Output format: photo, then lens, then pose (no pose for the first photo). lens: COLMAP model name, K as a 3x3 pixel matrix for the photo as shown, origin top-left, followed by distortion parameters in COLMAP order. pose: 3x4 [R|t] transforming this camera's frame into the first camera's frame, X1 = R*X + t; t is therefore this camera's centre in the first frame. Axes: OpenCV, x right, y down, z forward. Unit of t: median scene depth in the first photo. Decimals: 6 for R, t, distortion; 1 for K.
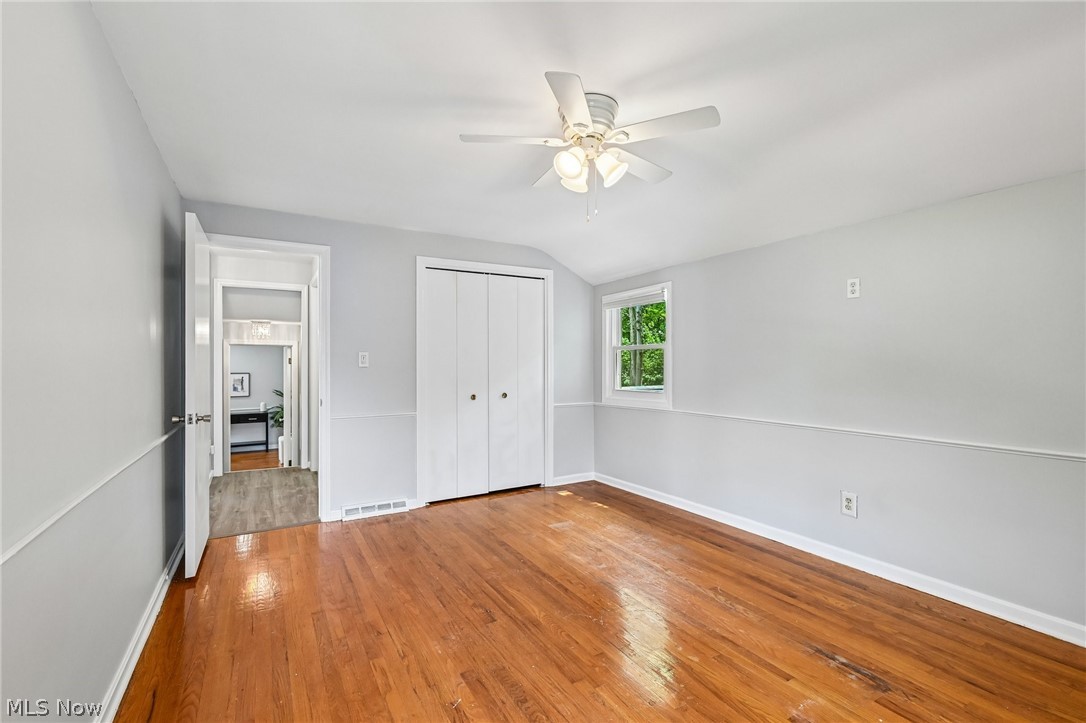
lens RADIAL K [[484.8, 0, 546.3], [0, 484.8, 364.0], [0, 0, 1]] dist [0.000212, -0.001813]
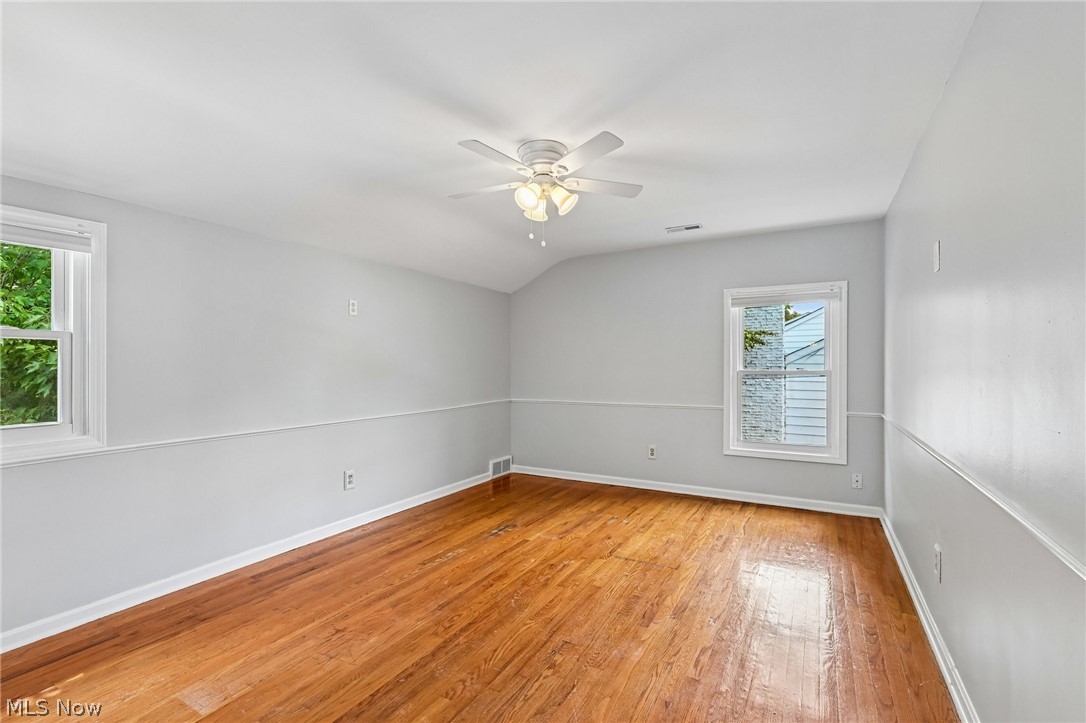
lens RADIAL K [[484.8, 0, 547.8], [0, 484.8, 362.1], [0, 0, 1]] dist [0.000212, -0.001813]
pose [[-0.512533, 0.013493, 0.858561, -0.816978], [0.006751, 0.999909, -0.011684, 0.005979], [-0.858641, -0.000193, -0.512578, 1.380136]]
